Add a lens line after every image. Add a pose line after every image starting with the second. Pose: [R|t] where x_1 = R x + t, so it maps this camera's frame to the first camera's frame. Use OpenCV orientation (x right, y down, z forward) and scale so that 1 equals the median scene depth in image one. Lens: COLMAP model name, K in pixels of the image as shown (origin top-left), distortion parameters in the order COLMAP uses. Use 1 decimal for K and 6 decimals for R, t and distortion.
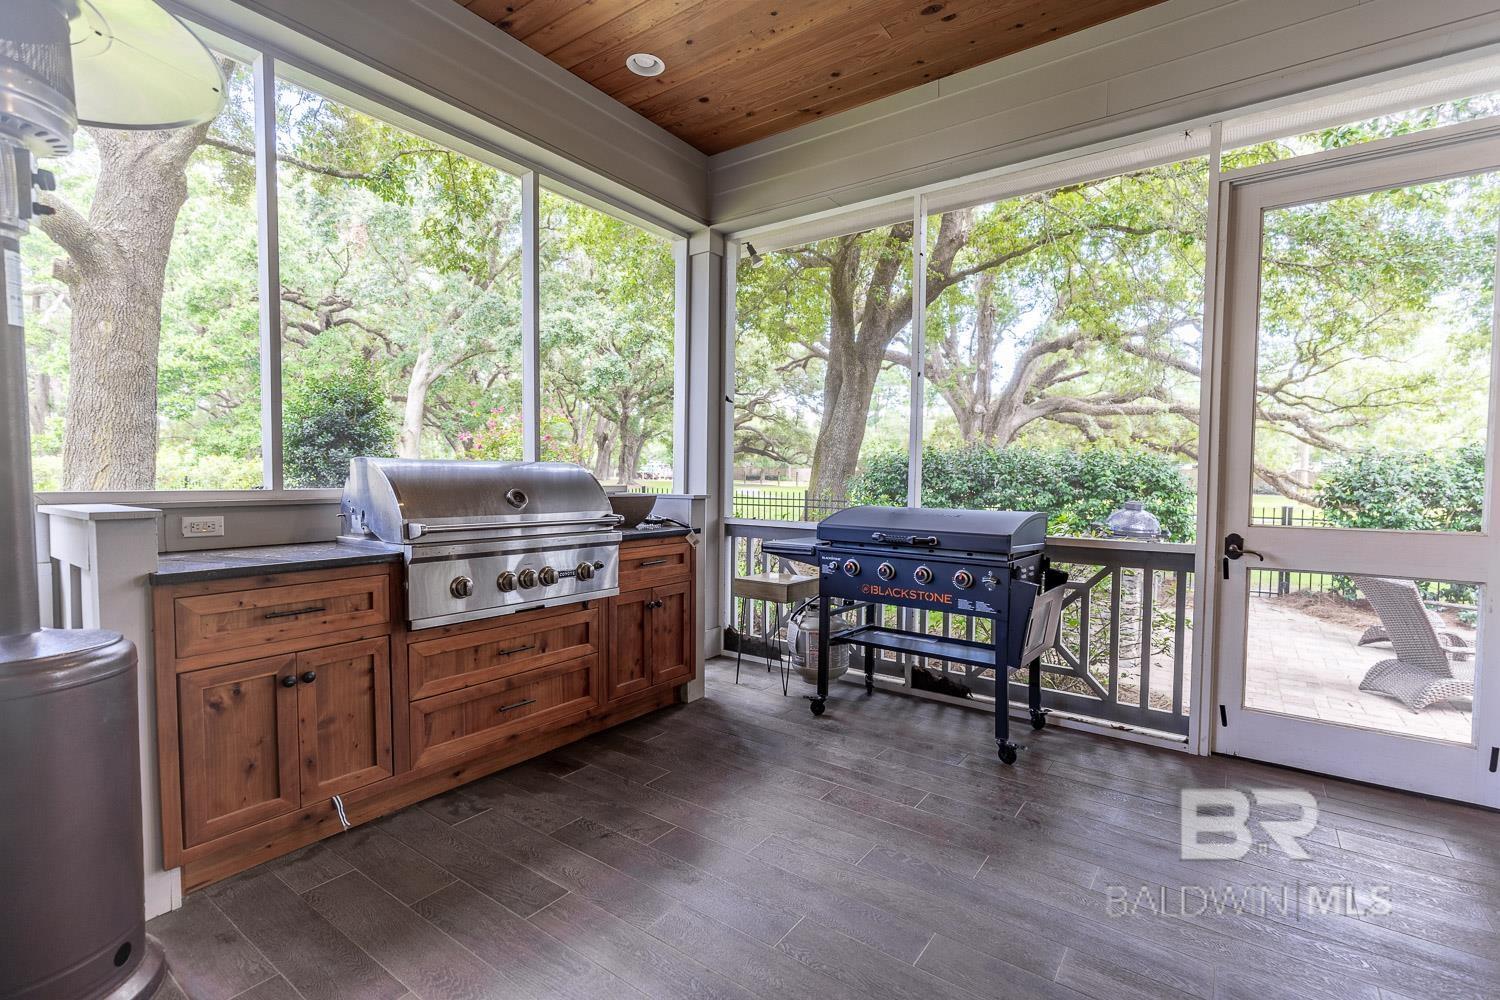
lens RADIAL K [[682.0, 0, 749.3], [0, 682.0, 503.5], [0, 0, 1]] dist [0.004902, -0.000631]
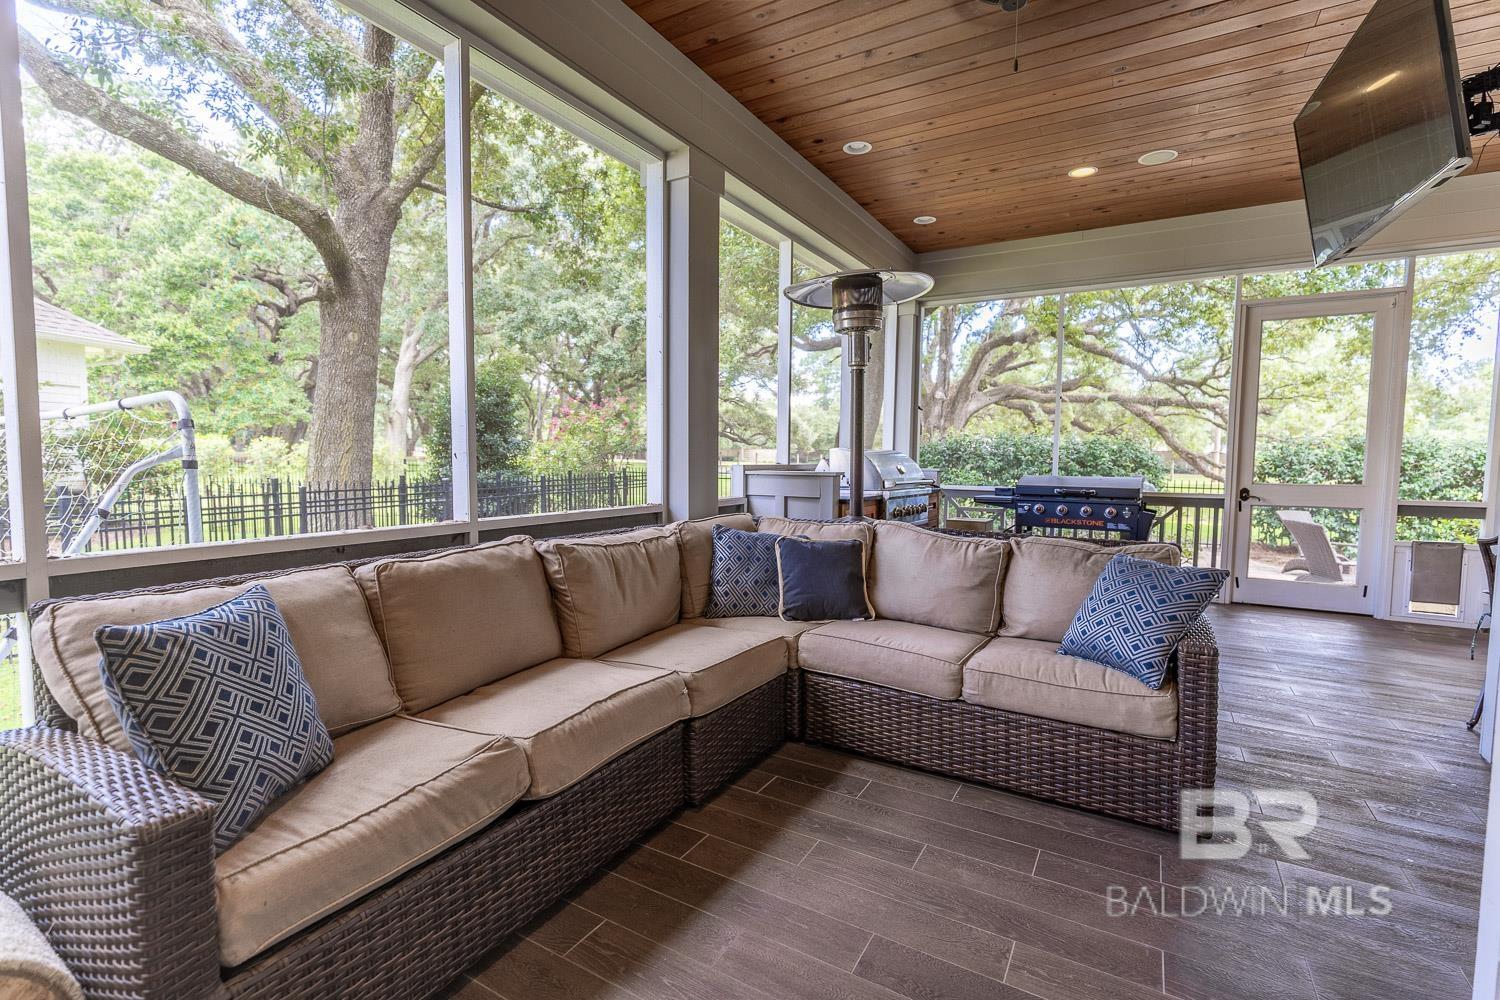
lens RADIAL K [[682.0, 0, 748.3], [0, 682.0, 501.0], [0, 0, 1]] dist [0.004902, -0.000631]
pose [[0.995881, -0.004924, 0.090533, -0.075949], [0.002665, 0.999682, 0.025059, 0.002568], [-0.090627, -0.024715, 0.995578, -0.070237]]
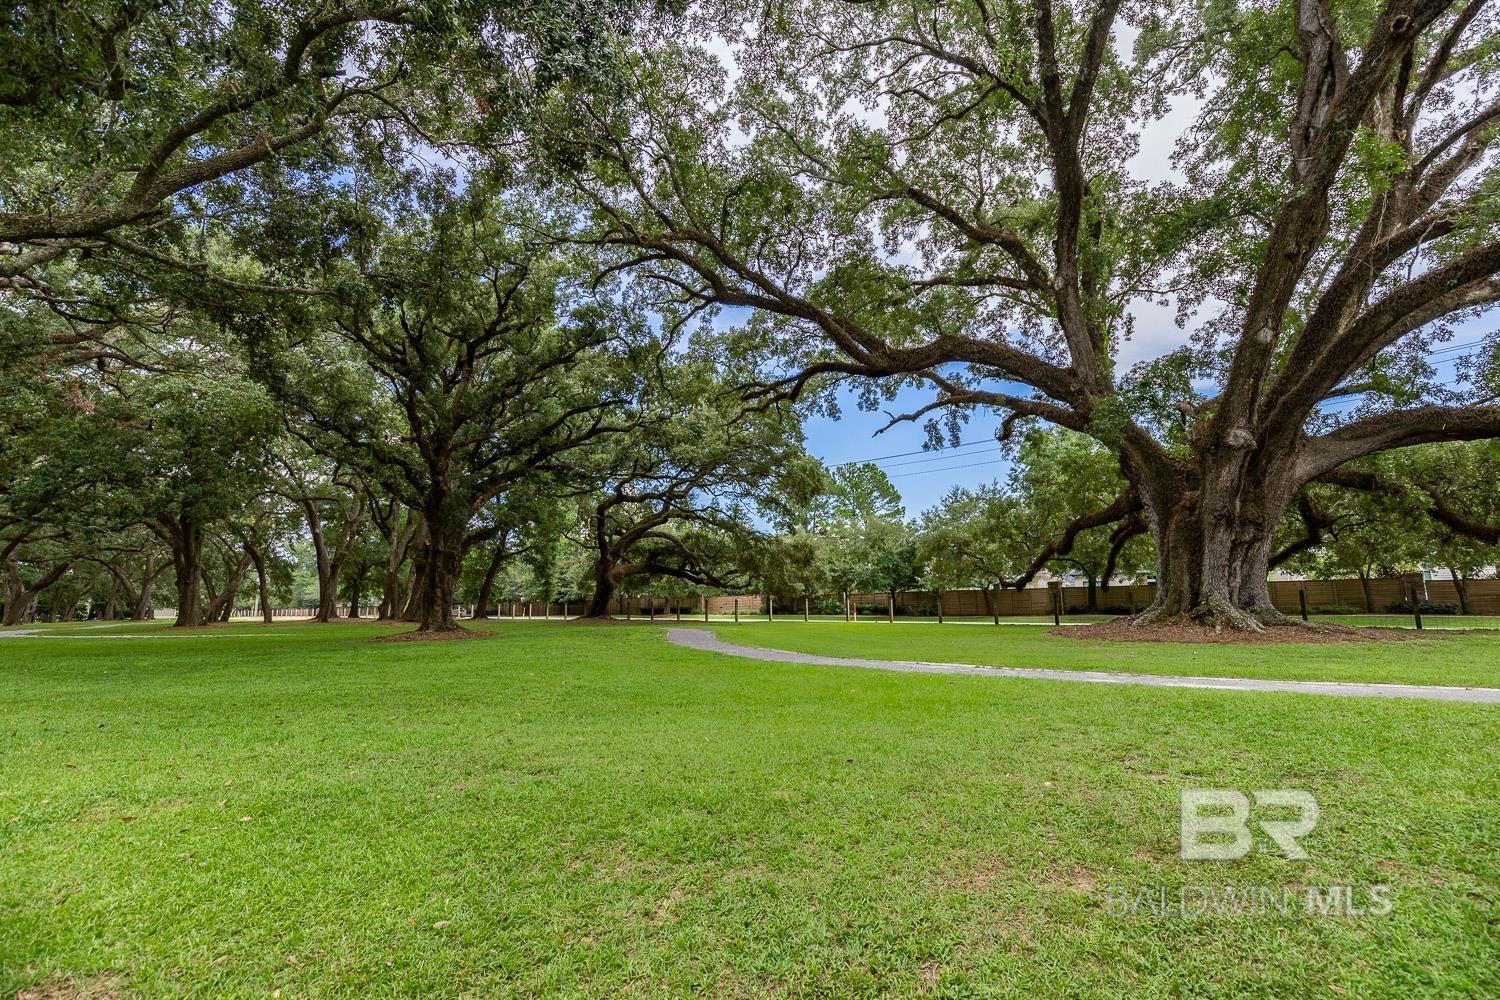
lens RADIAL K [[682.0, 0, 747.0], [0, 682.0, 501.9], [0, 0, 1]] dist [0.004902, -0.000631]
pose [[0.984032, -0.001358, 0.177988, -0.077357], [0.035960, 0.980868, -0.191326, -0.024658], [-0.174323, 0.194671, 0.965254, 0.714025]]
